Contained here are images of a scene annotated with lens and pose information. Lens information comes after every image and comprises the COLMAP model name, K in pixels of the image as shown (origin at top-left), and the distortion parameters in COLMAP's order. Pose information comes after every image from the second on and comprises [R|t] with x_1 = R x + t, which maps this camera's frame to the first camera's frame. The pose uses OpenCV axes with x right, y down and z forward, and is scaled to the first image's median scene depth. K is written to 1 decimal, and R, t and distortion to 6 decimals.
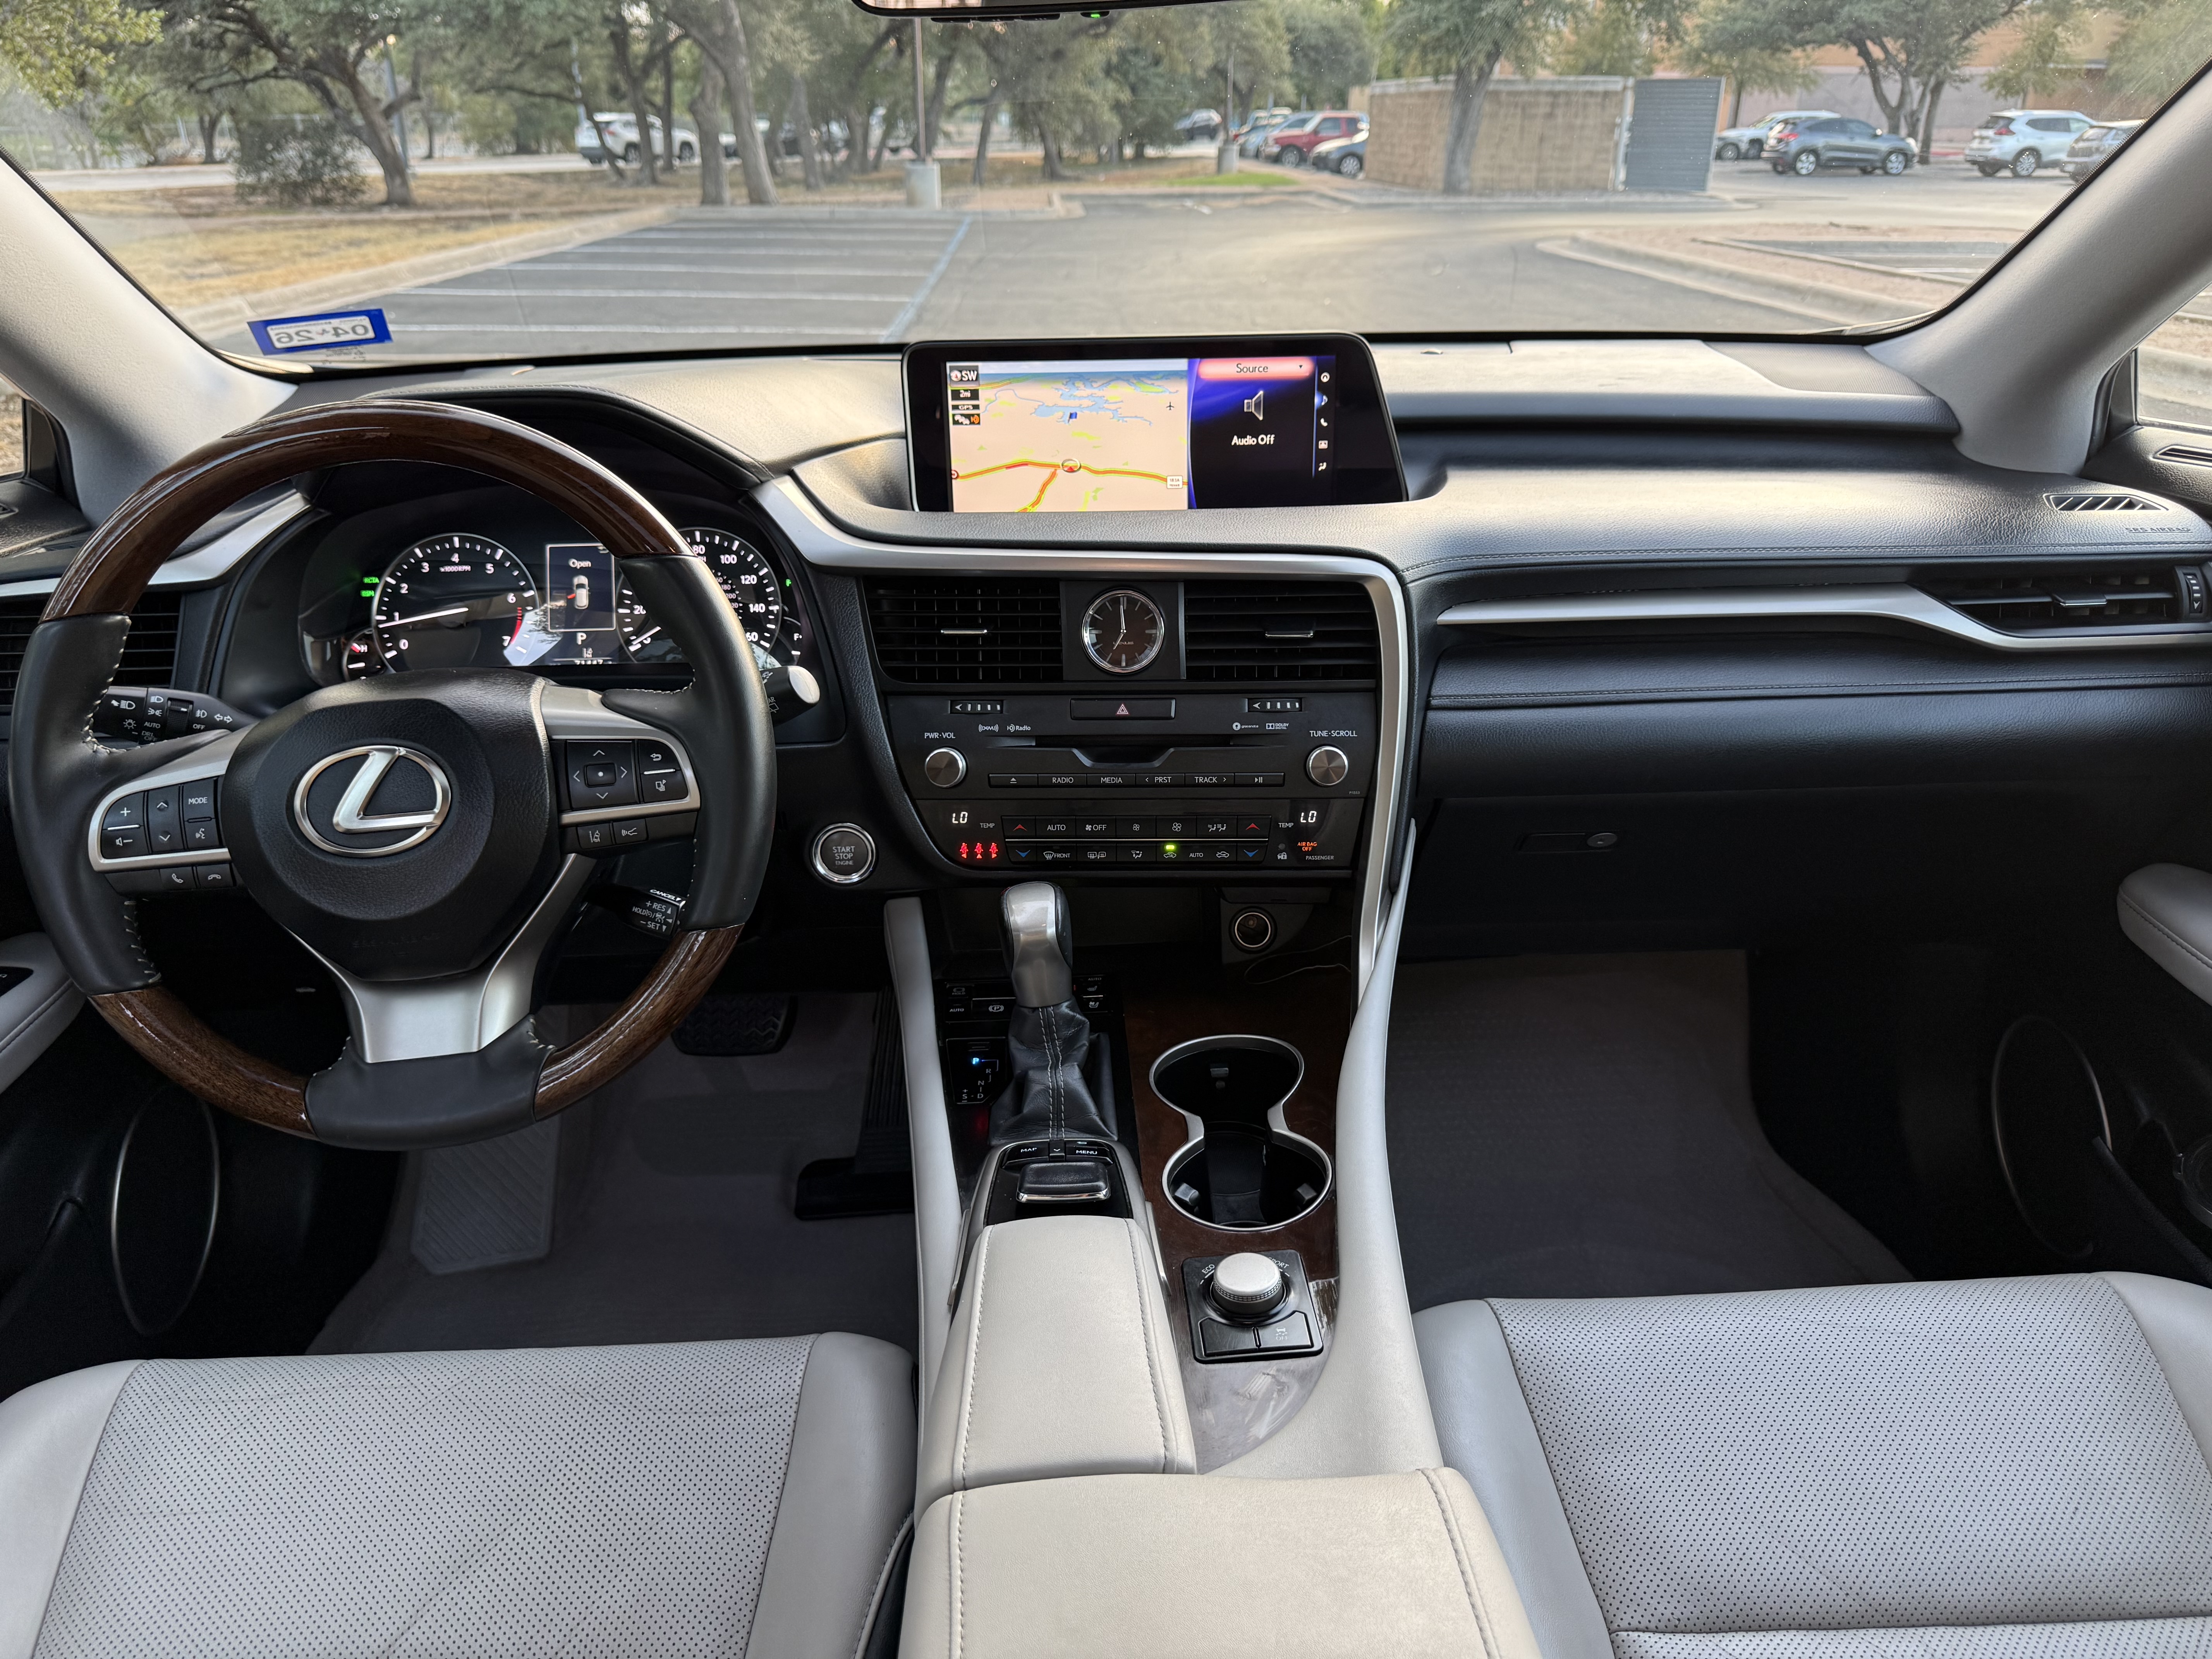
lens RADIAL K [[1560.7, 0, 1104.3], [0, 1560.7, 859.5], [0, 0, 1]] dist [0.081318, -0.095344]
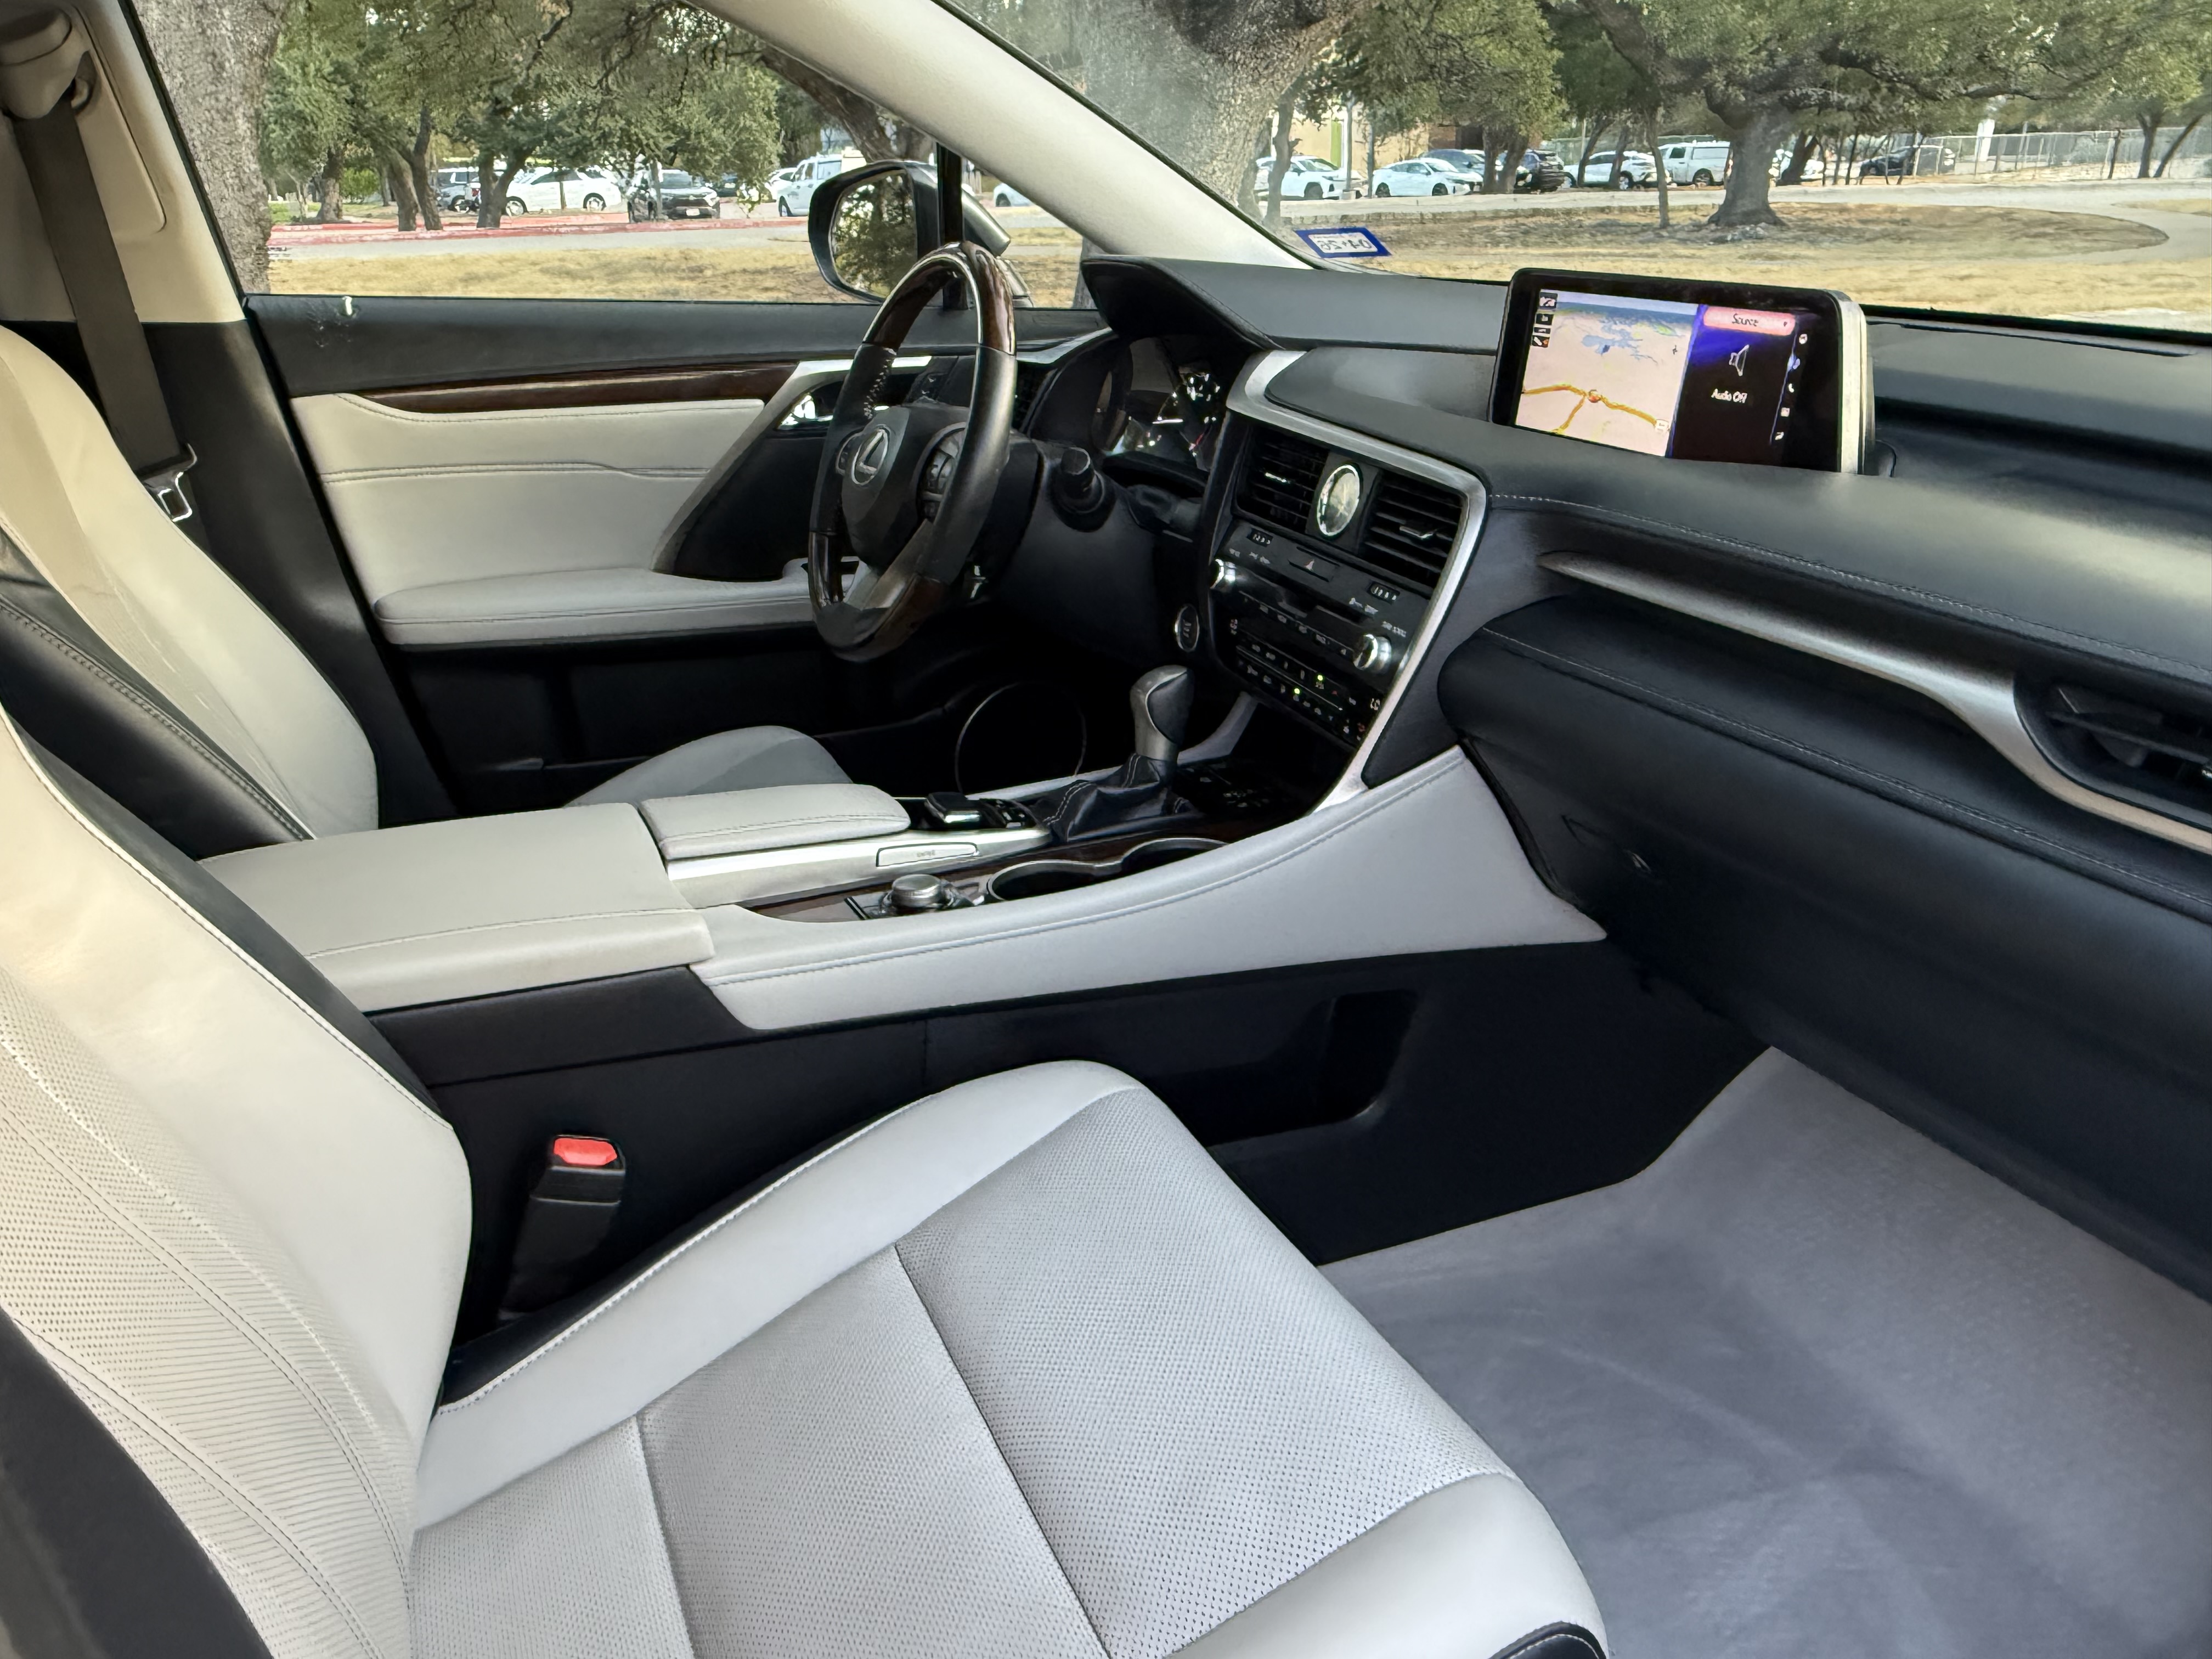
lens RADIAL K [[1548.1, 0, 1096.3], [0, 1548.1, 836.9], [0, 0, 1]] dist [-0.003900, 0.000723]
pose [[0.399714, 0.375983, -0.835982, 0.888209], [-0.381989, 0.897366, 0.220948, -0.097121], [0.833254, 0.231020, 0.502311, 0.300905]]
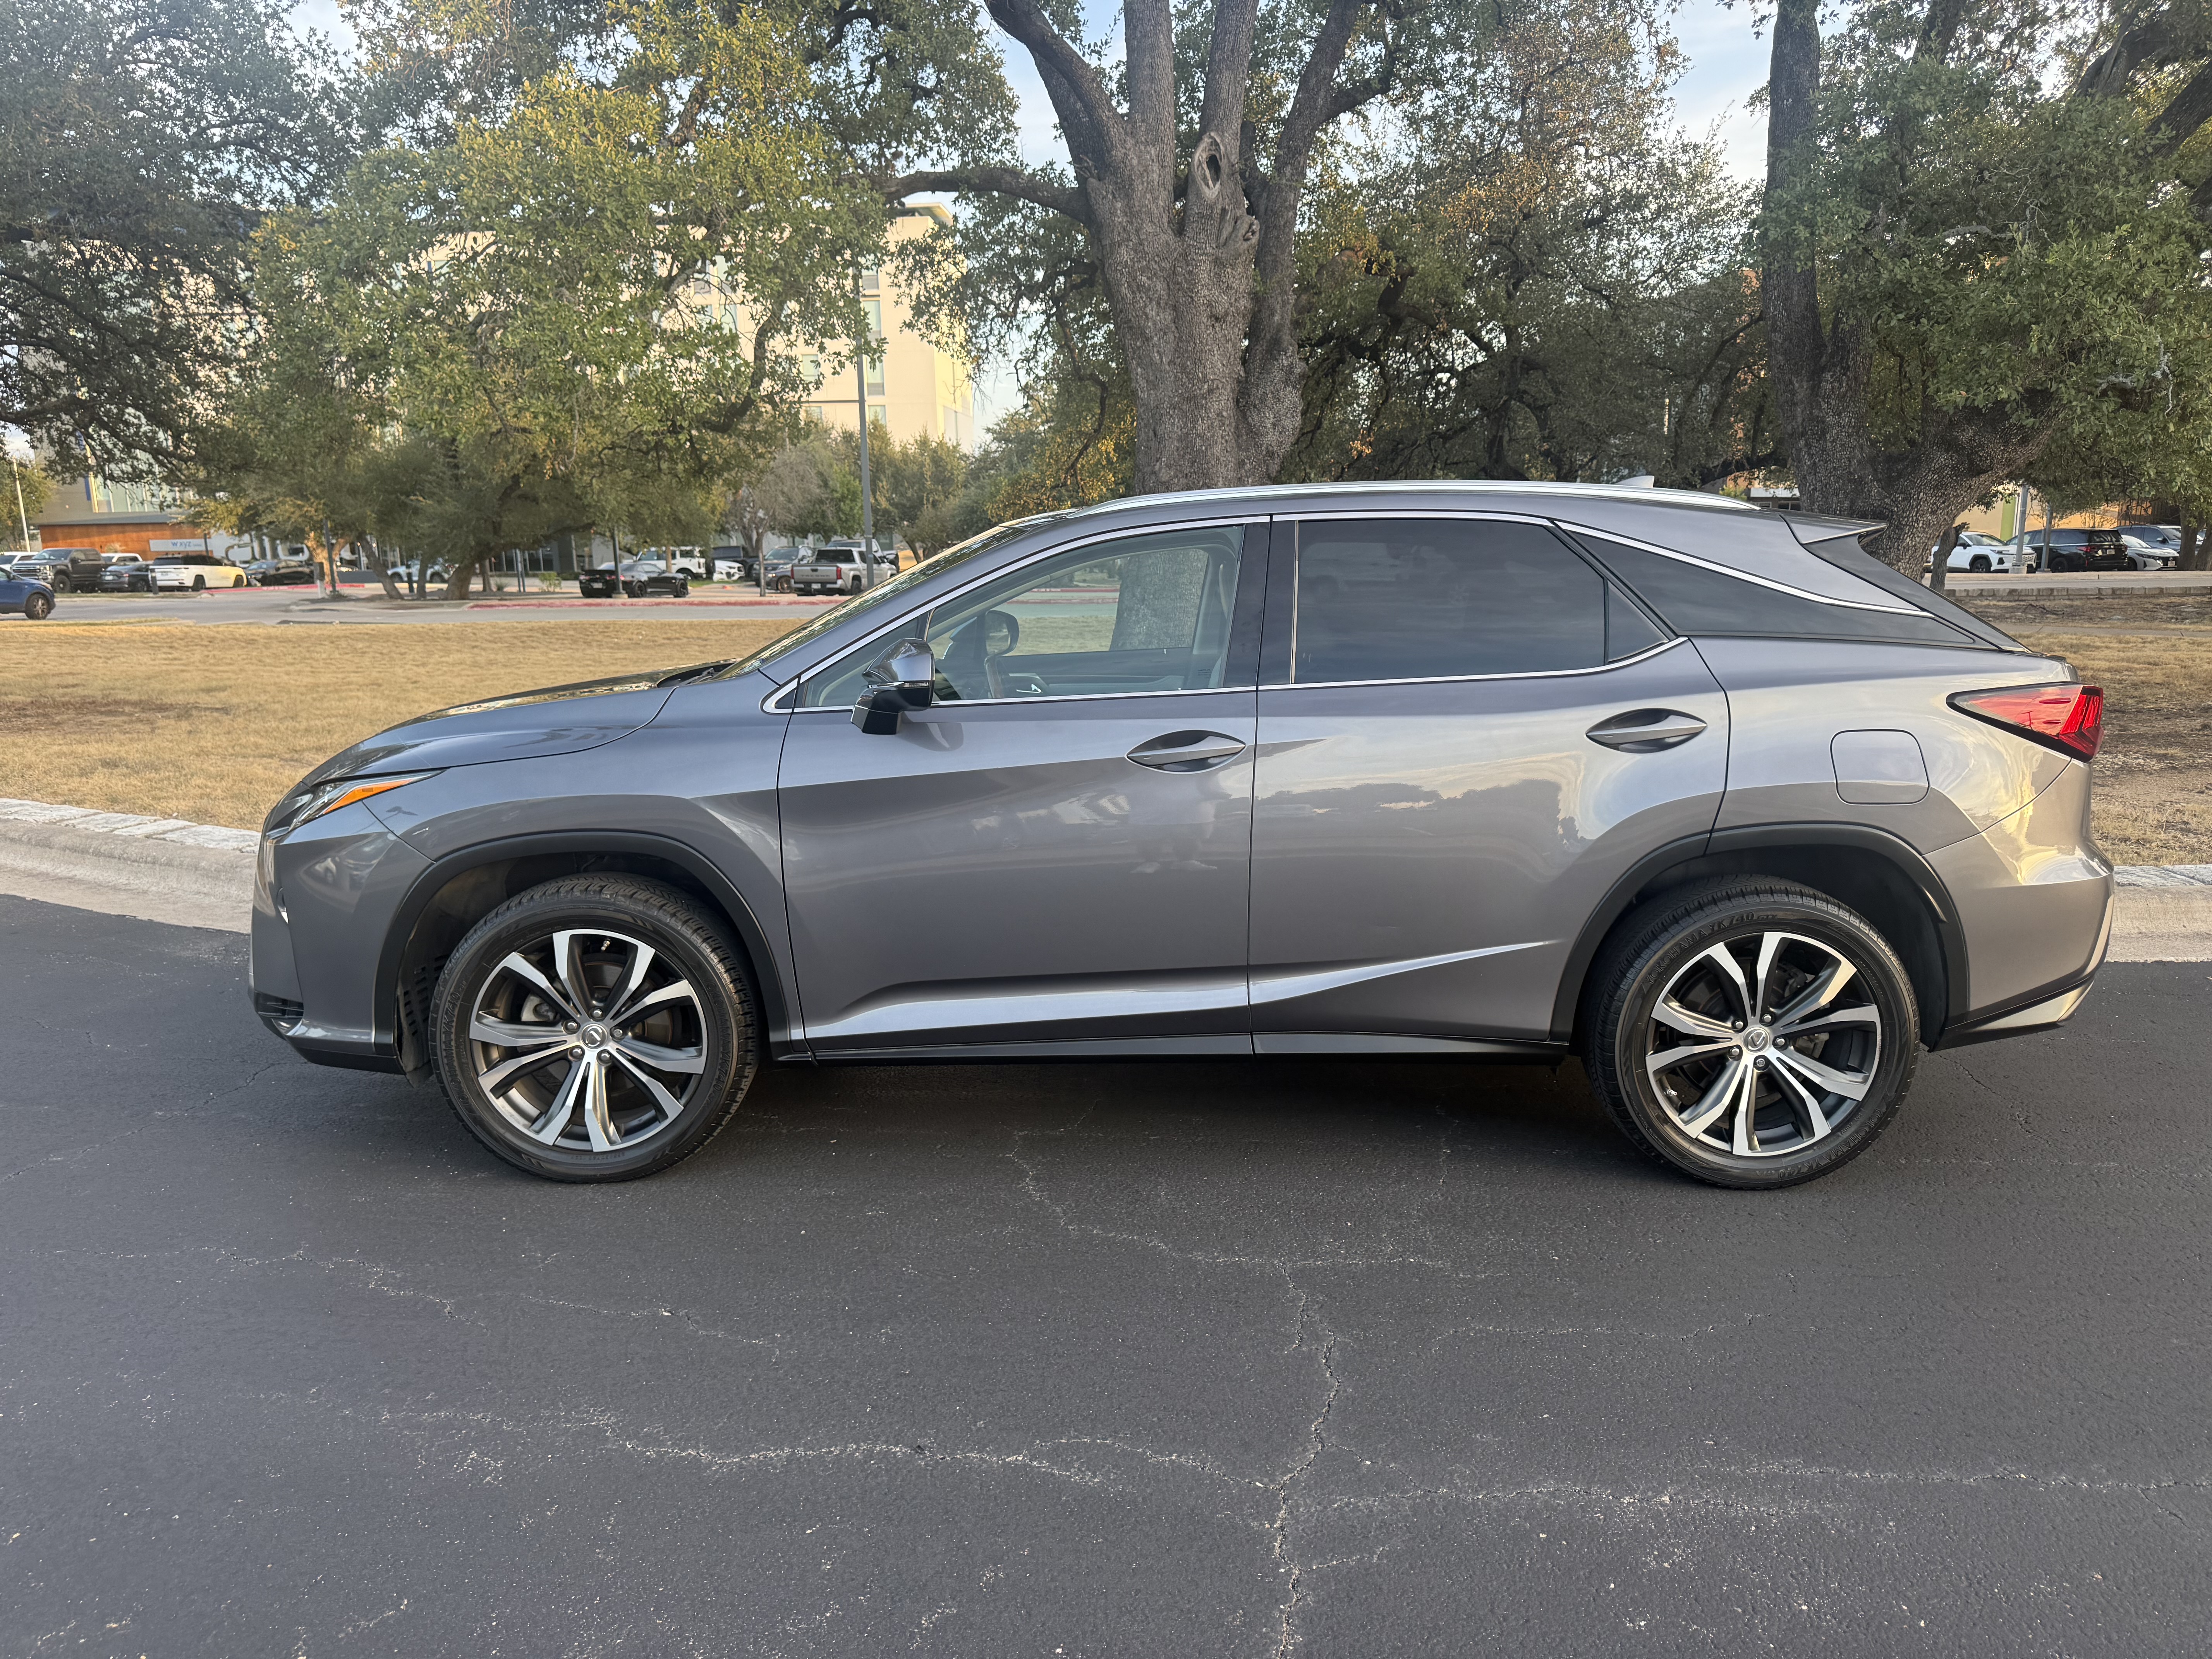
lens RADIAL K [[1542.7, 0, 1098.5], [0, 1542.7, 873.2], [0, 0, 1]] dist [0.085604, -0.114739]
pose [[0.036285, 0.224652, -0.973763, 4.144721], [-0.413087, 0.890634, 0.190081, 0.499371], [0.909968, 0.395352, 0.125118, -1.638451]]
